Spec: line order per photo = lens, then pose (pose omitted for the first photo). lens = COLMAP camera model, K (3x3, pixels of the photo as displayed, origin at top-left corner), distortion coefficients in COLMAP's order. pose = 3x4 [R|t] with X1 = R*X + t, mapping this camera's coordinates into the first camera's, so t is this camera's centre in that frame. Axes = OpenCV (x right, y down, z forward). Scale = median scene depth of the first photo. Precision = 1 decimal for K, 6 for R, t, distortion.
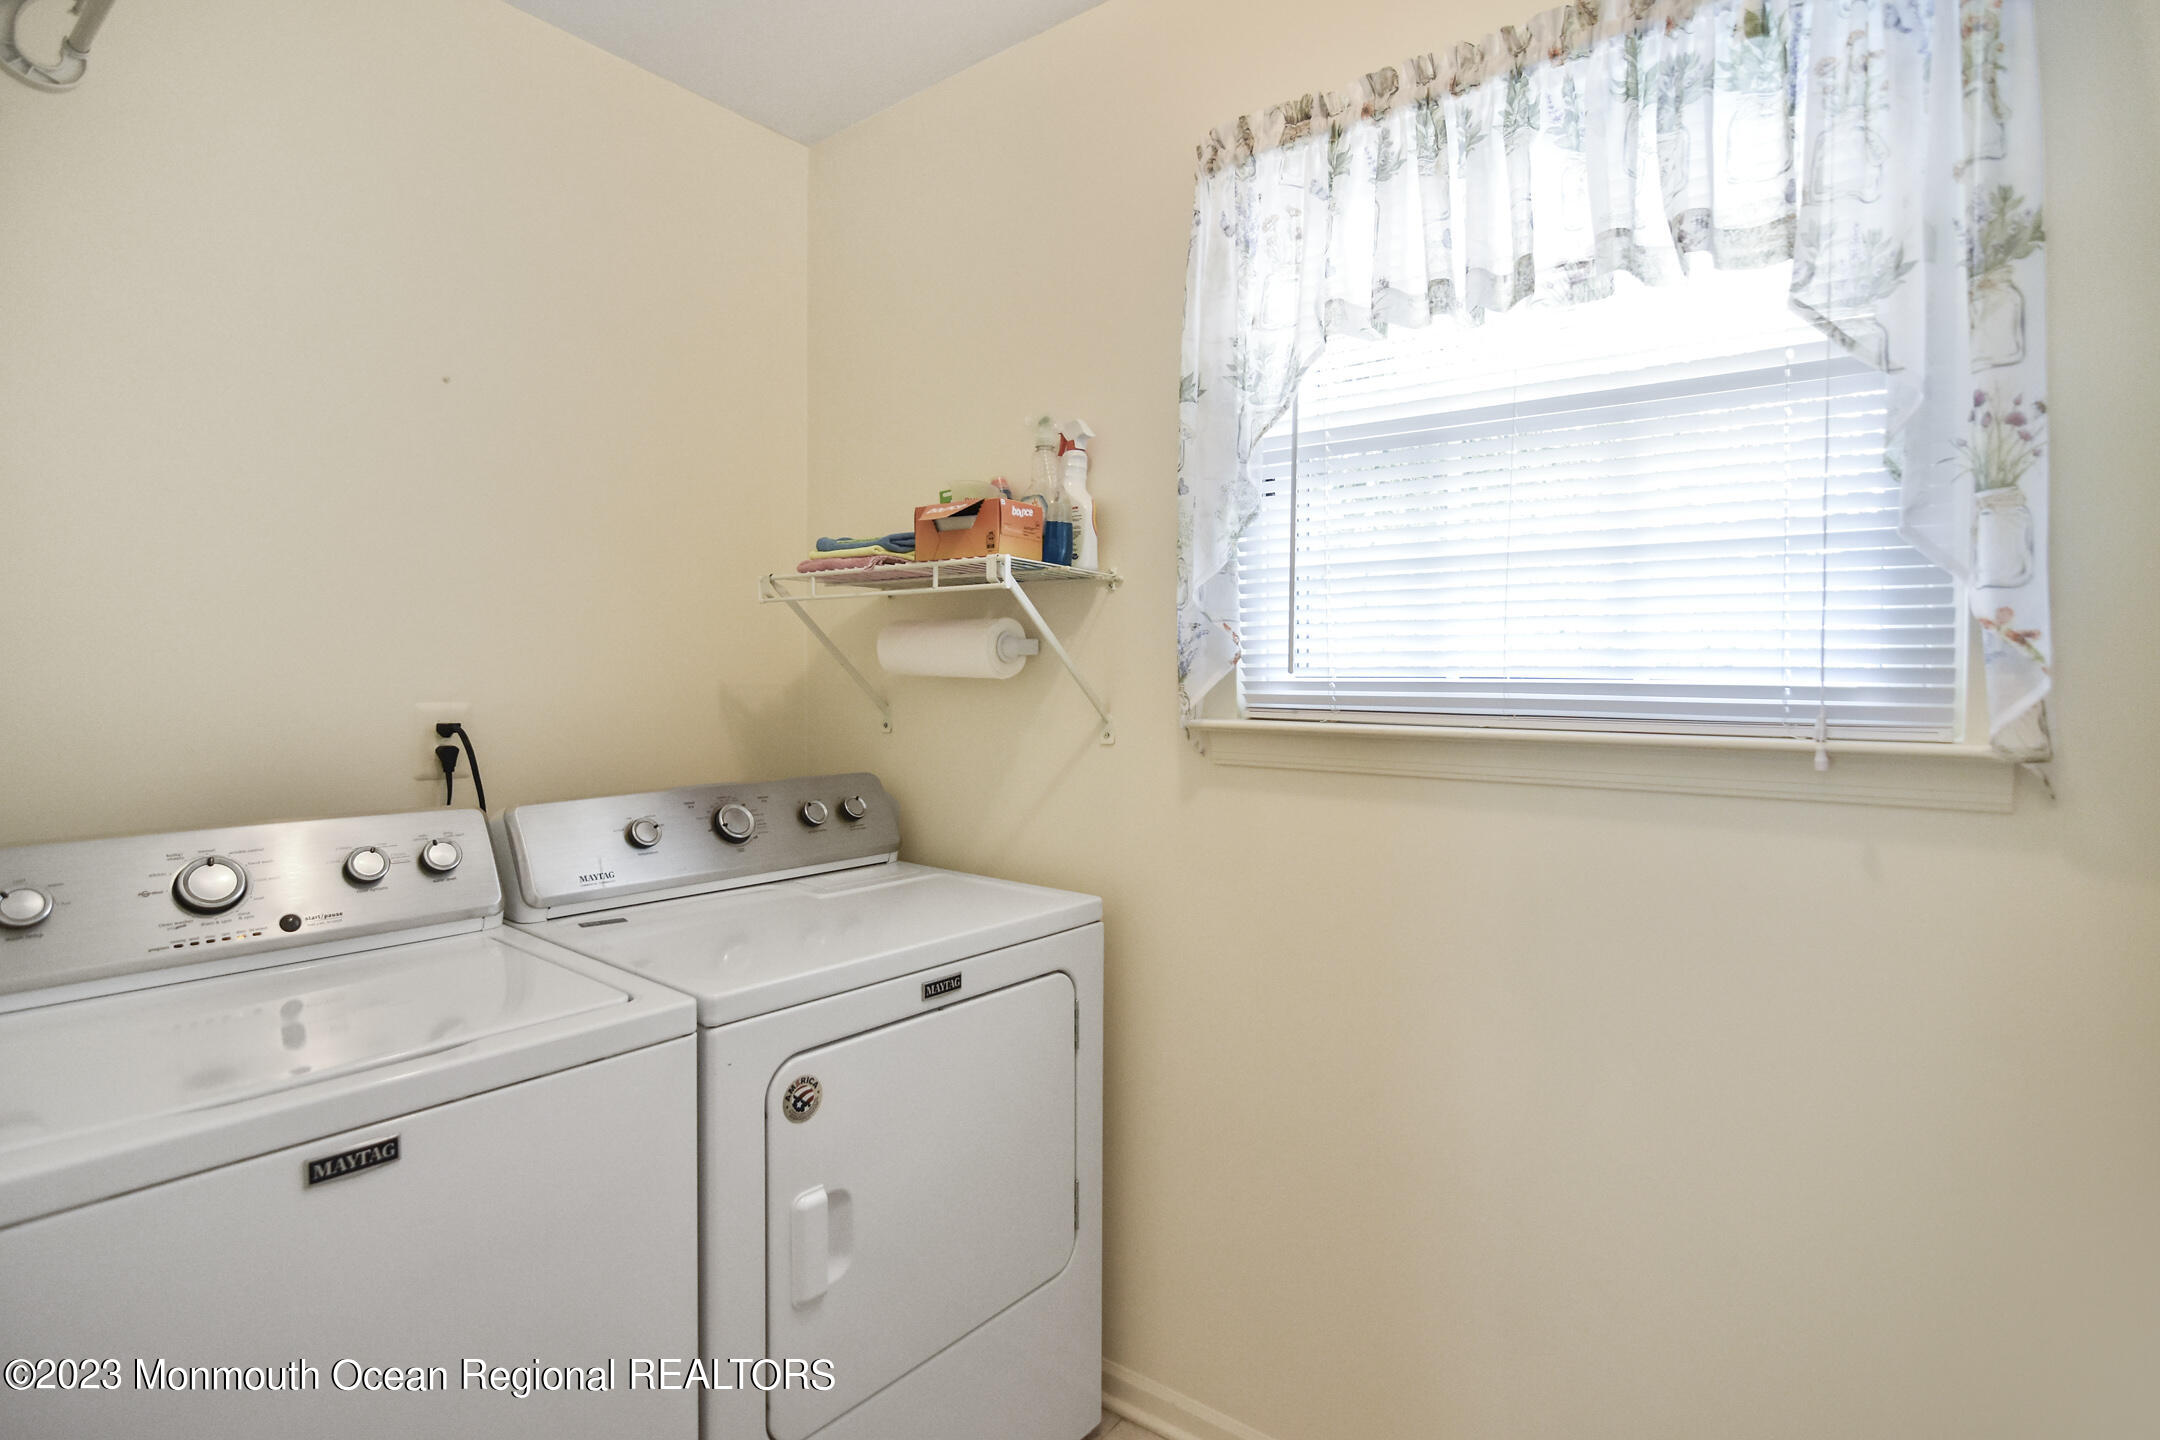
lens RADIAL K [[1051.4, 0, 1081.6], [0, 1051.4, 686.3], [0, 0, 1]] dist [-0.002859, 0.002683]
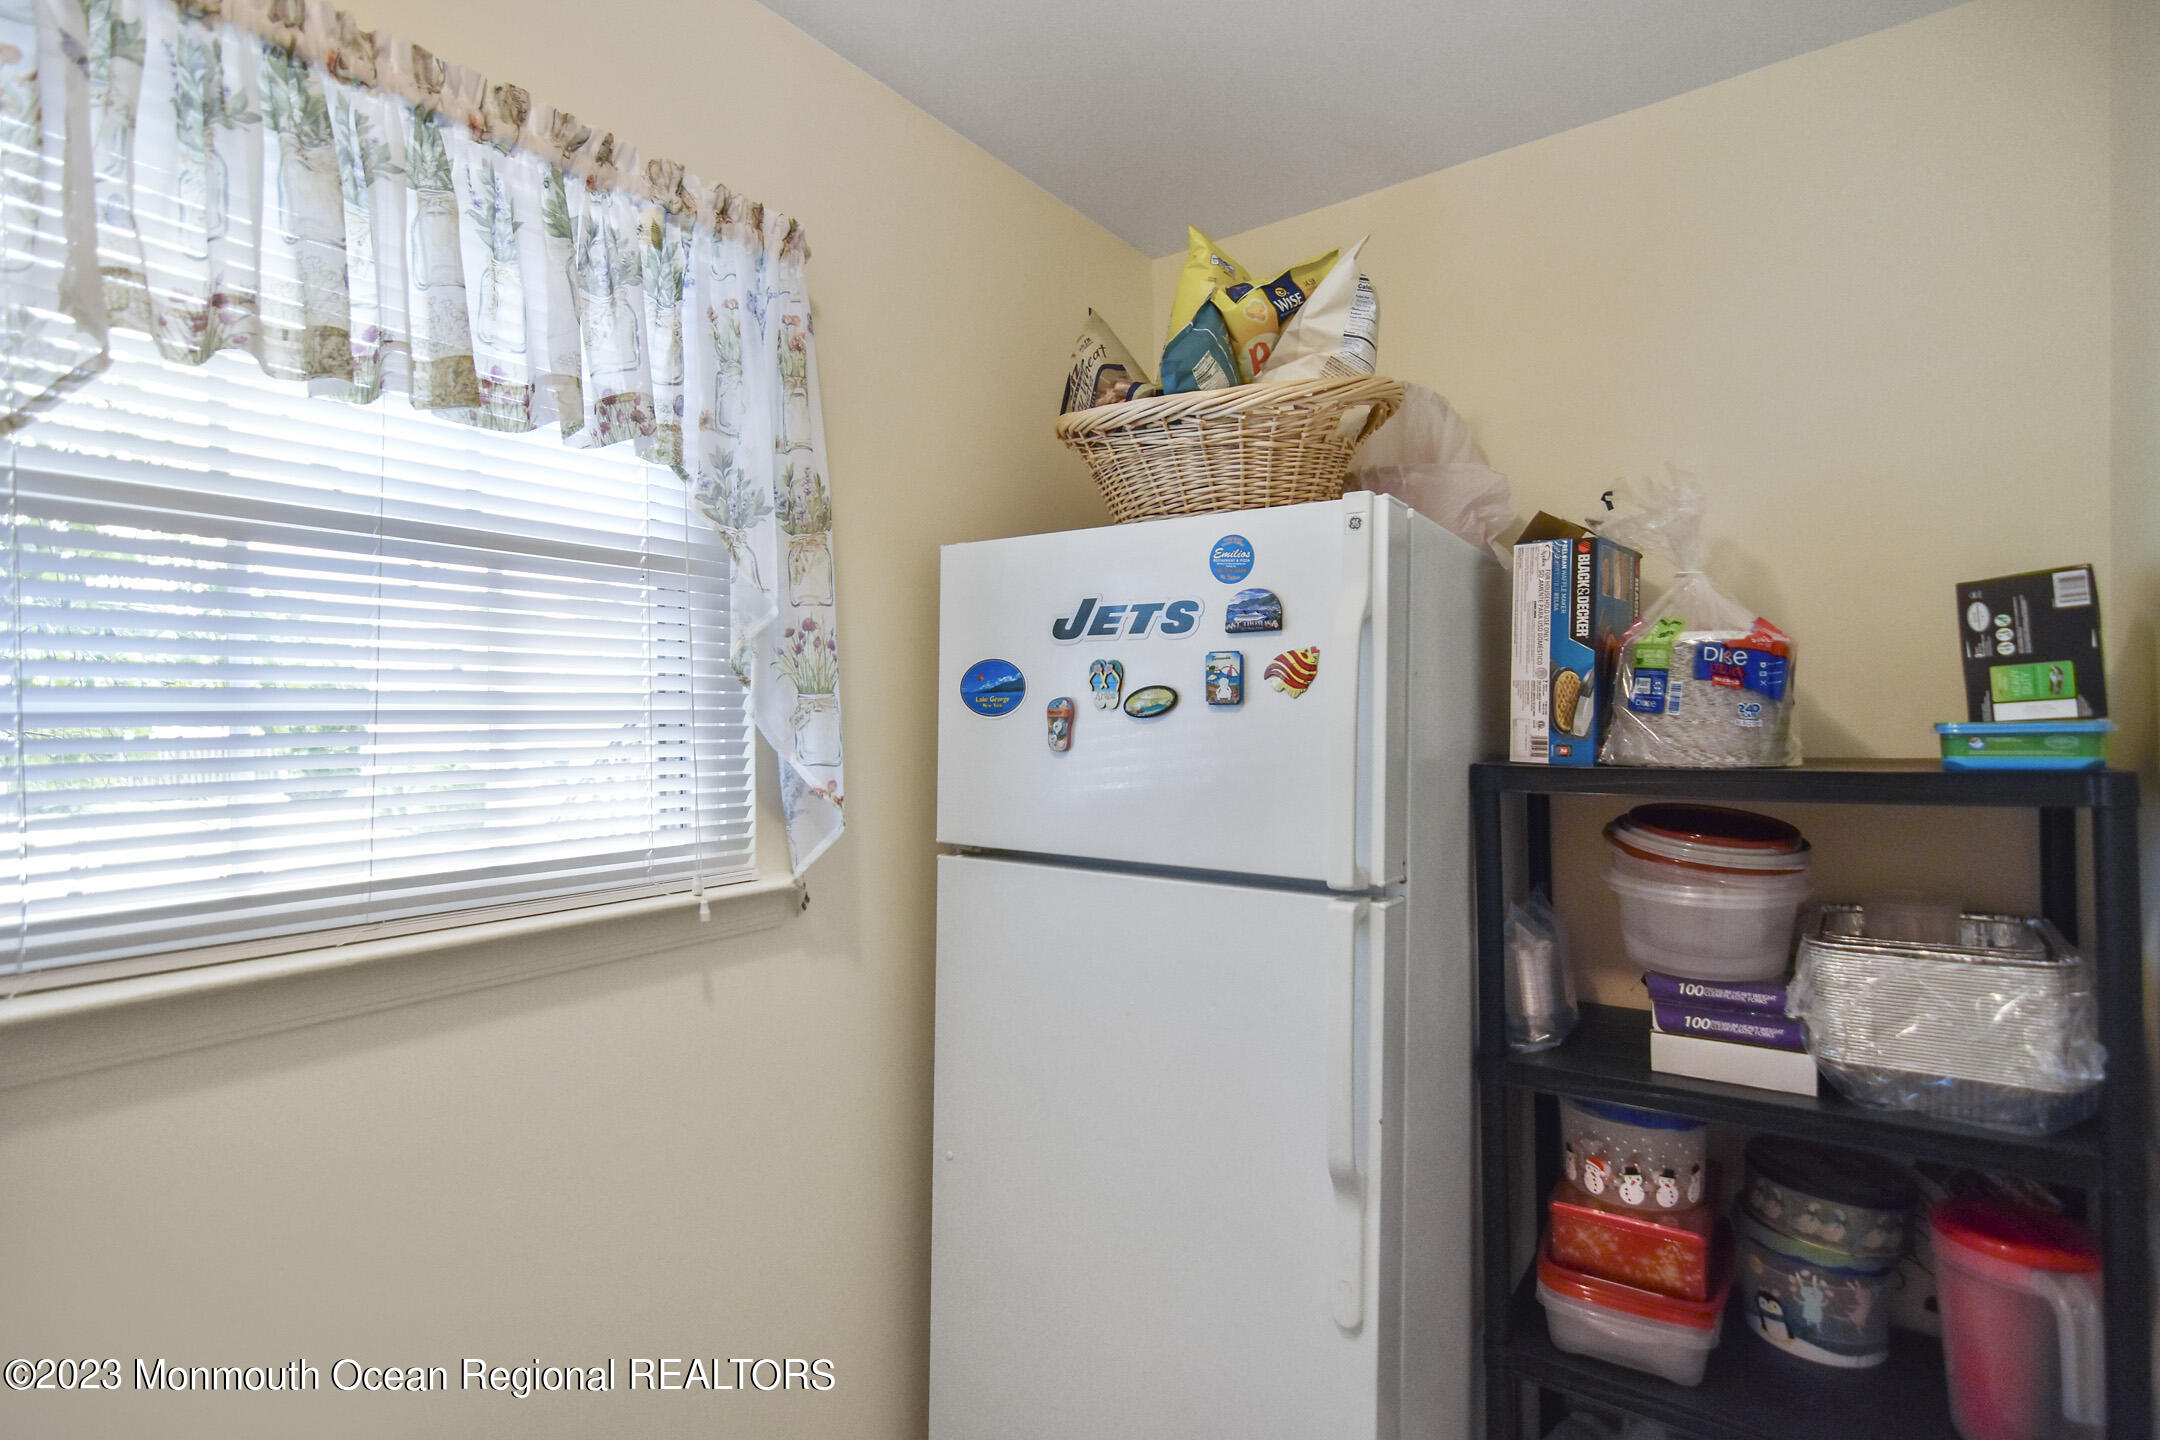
lens RADIAL K [[1051.4, 0, 1094.8], [0, 1051.4, 725.7], [0, 0, 1]] dist [-0.002859, 0.002683]
pose [[-0.035471, -0.009378, 0.999327, -0.392073], [0.030066, 0.999493, 0.010447, -0.114134], [-0.998918, 0.030417, -0.035171, 0.530781]]
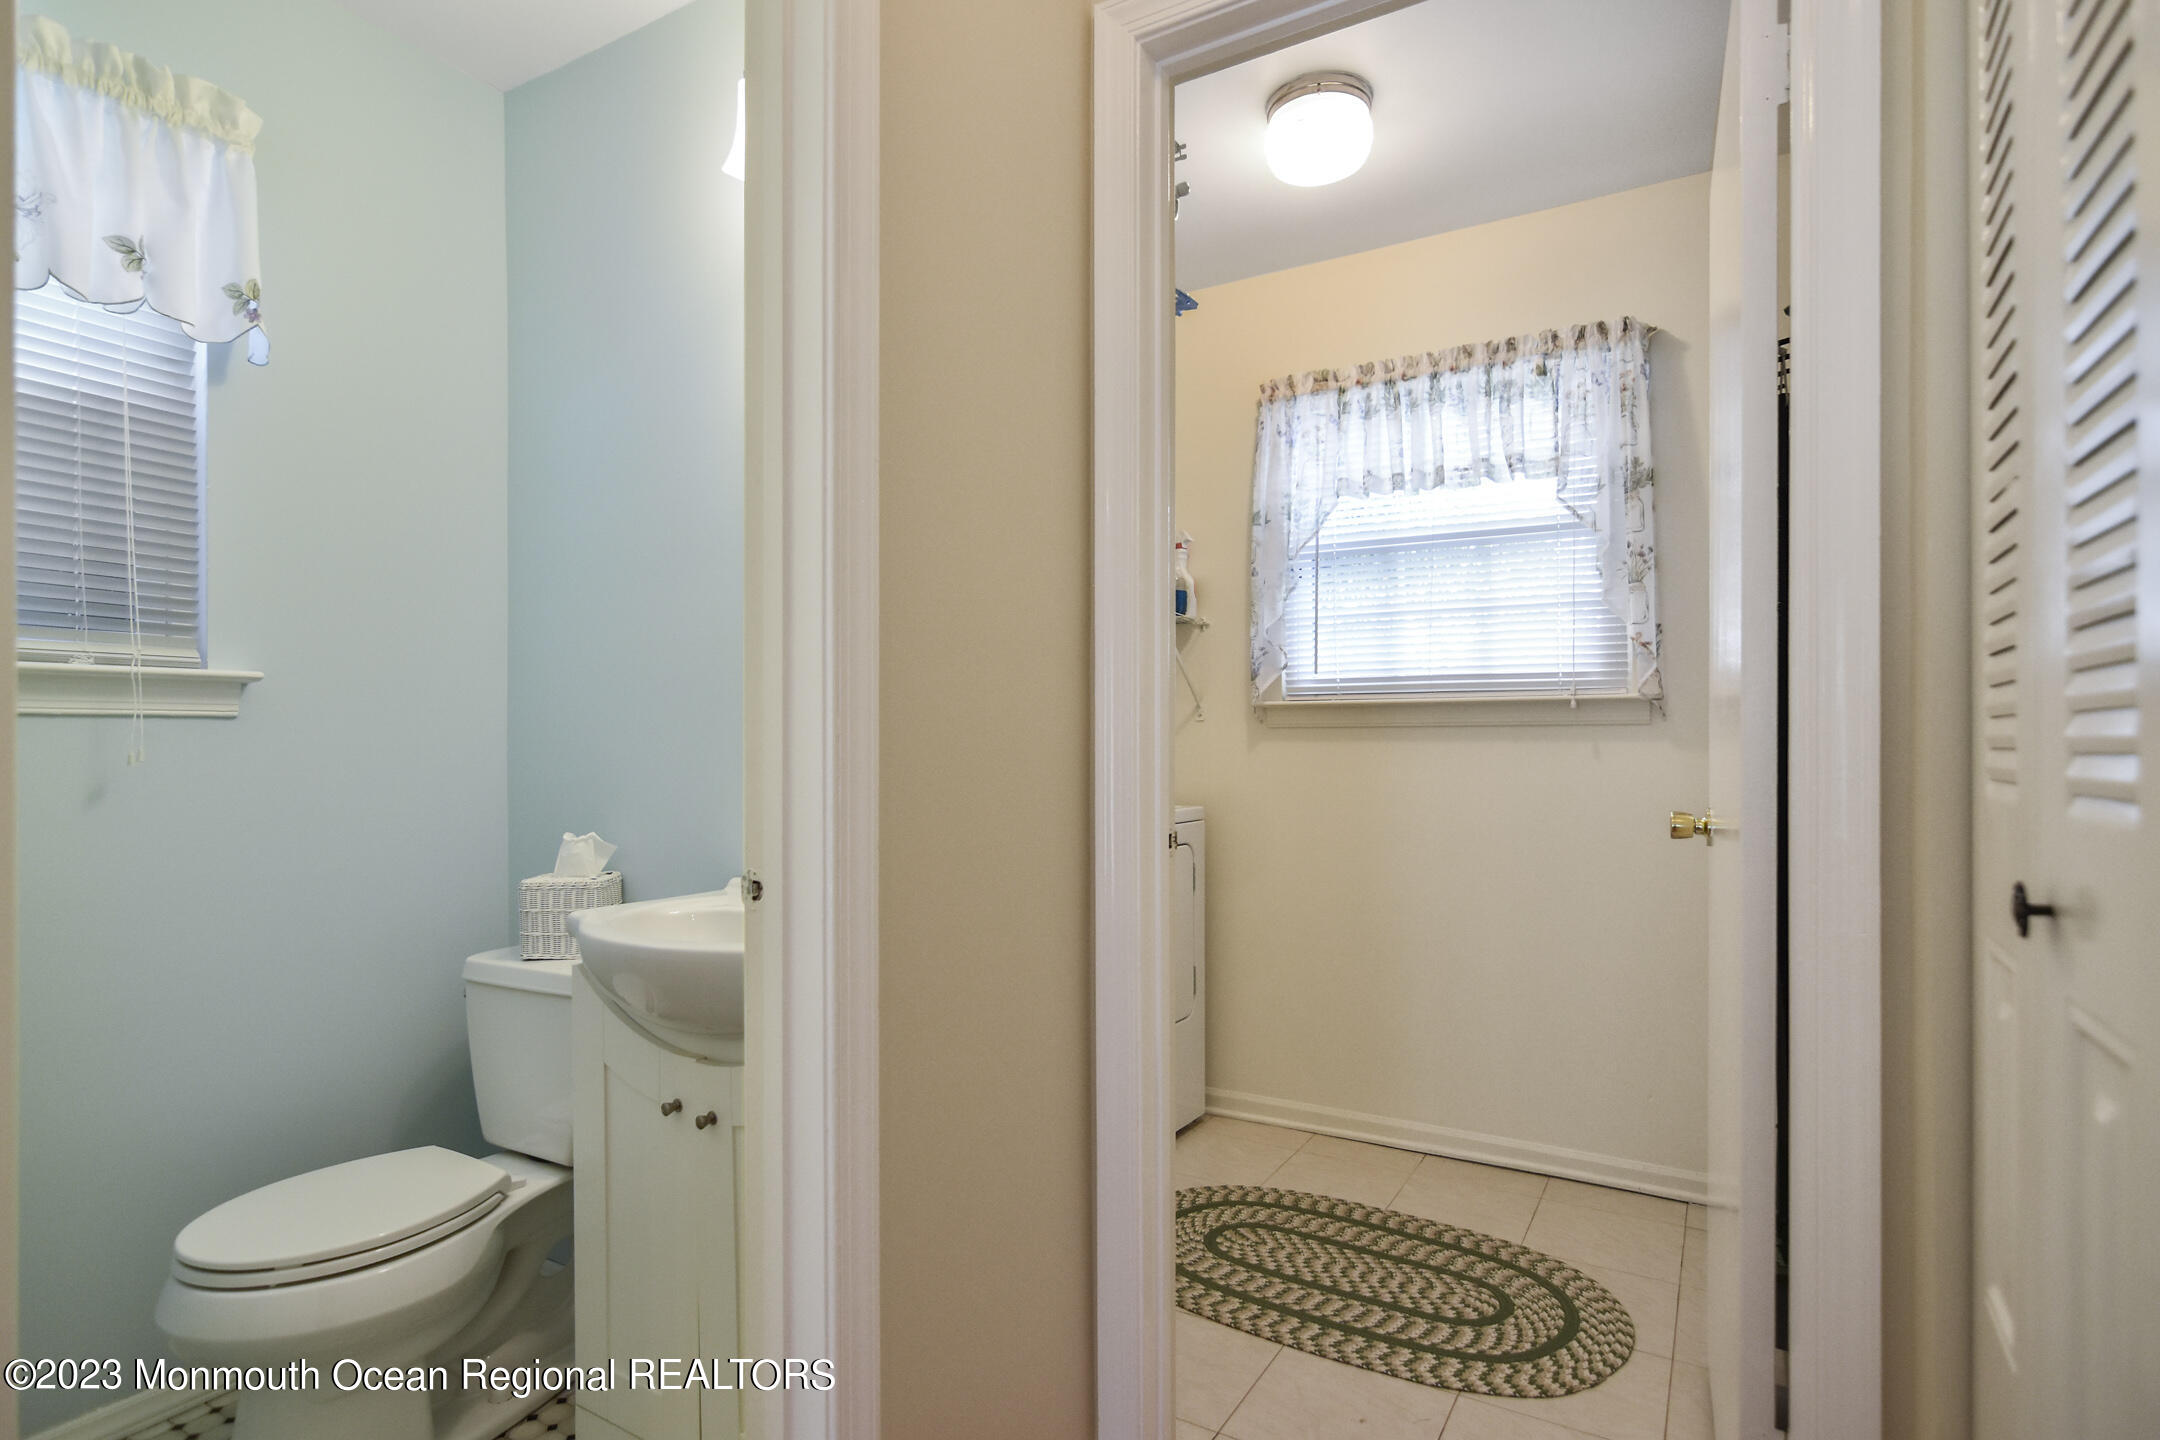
lens RADIAL K [[1083.0, 0, 1085.5], [0, 1083.0, 735.8], [0, 0, 1]] dist [0.006715, 0.000333]
pose [[0.990761, -0.003080, 0.135583, -0.538684], [0.006007, 0.999758, -0.021180, 0.156467], [-0.135485, 0.021799, 0.990540, -0.968708]]
